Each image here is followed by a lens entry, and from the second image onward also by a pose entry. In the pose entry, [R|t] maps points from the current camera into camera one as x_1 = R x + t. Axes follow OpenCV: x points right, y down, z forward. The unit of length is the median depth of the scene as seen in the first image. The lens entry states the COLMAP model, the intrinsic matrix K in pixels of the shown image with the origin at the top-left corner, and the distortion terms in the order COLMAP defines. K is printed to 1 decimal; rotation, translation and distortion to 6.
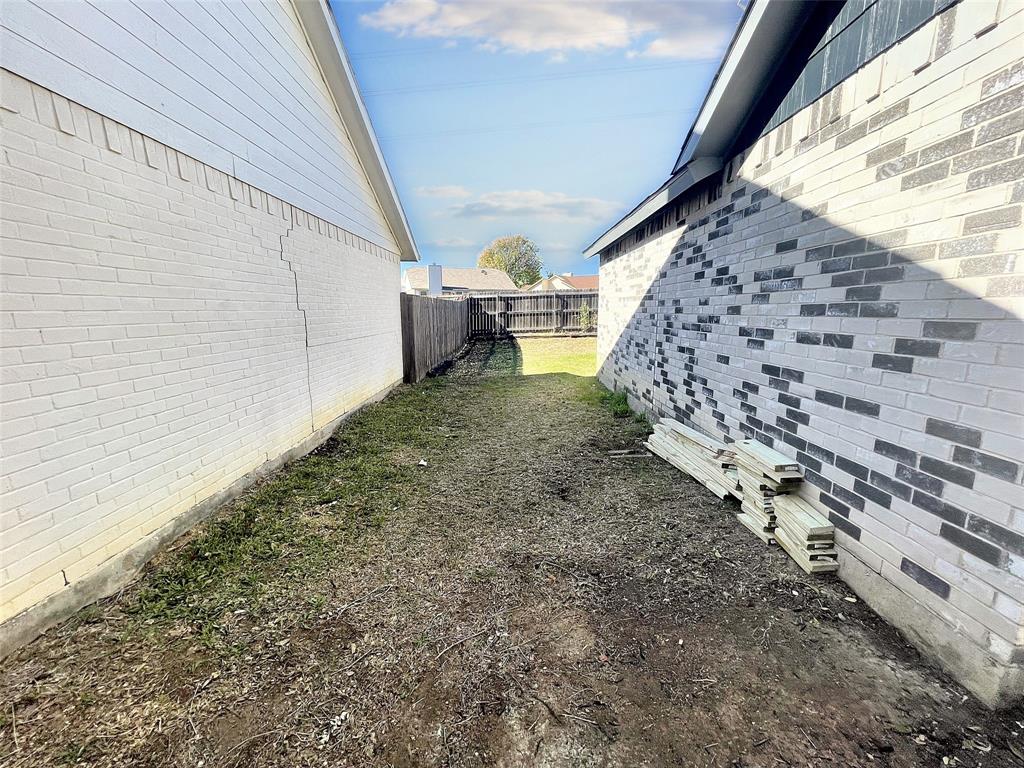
lens RADIAL K [[413.9, 0, 511.4], [0, 413.9, 388.2], [0, 0, 1]] dist [-0.007164, 0.000256]
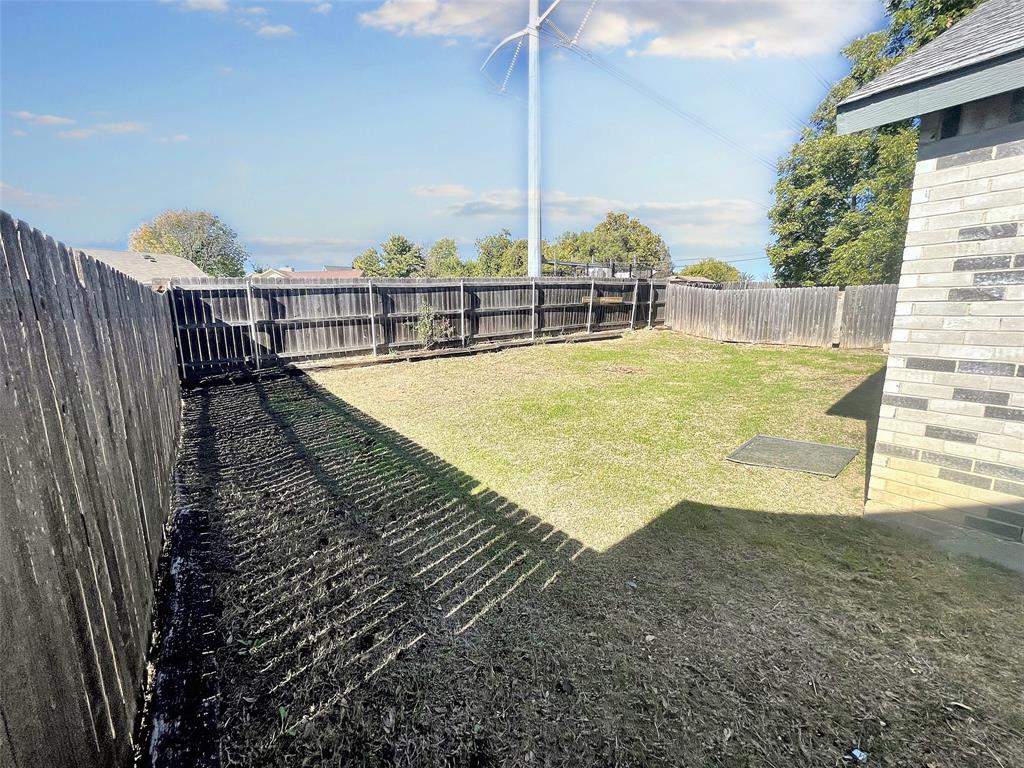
lens RADIAL K [[413.9, 0, 515.4], [0, 413.9, 381.0], [0, 0, 1]] dist [-0.007164, 0.000256]
pose [[0.784141, -0.115153, 0.609805, -0.093495], [0.128965, 0.991419, 0.021381, -0.086756], [-0.607034, 0.061878, 0.792263, 0.446581]]
